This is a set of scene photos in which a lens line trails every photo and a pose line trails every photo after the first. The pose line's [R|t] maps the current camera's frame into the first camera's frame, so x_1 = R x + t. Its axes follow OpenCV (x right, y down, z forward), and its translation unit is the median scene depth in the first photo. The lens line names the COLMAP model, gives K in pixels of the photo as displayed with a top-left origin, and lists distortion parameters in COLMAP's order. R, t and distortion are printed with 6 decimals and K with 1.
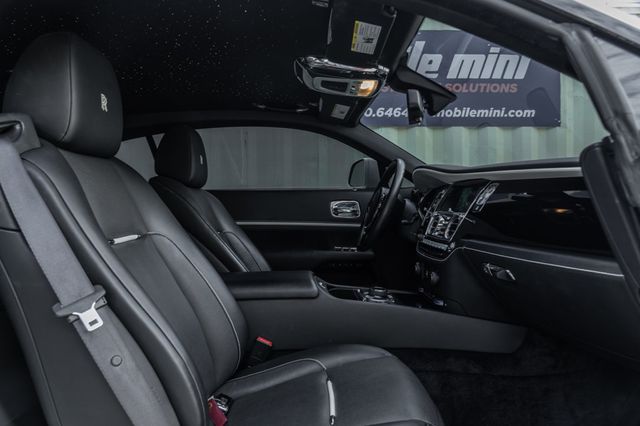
lens RADIAL K [[439.1, 0, 319.2], [0, 439.1, 214.8], [0, 0, 1]] dist [-0.009939, -0.009880]
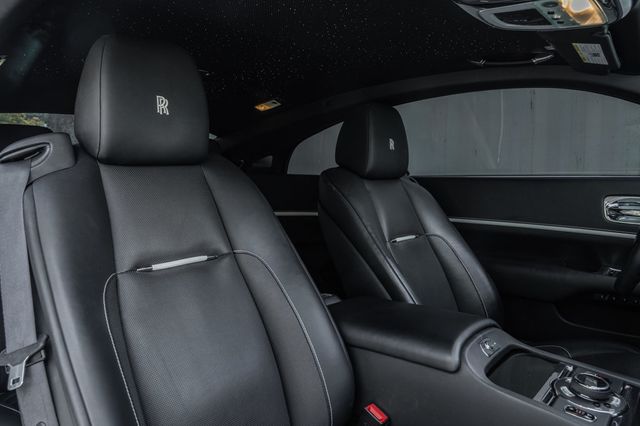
lens RADIAL K [[439.1, 0, 321.6], [0, 439.1, 218.7], [0, 0, 1]] dist [-0.009939, -0.009880]
pose [[0.726855, 0.083546, -0.681690, 0.184941], [-0.016061, 0.994370, 0.104742, -0.066698], [0.686603, -0.065184, 0.724105, 0.296609]]
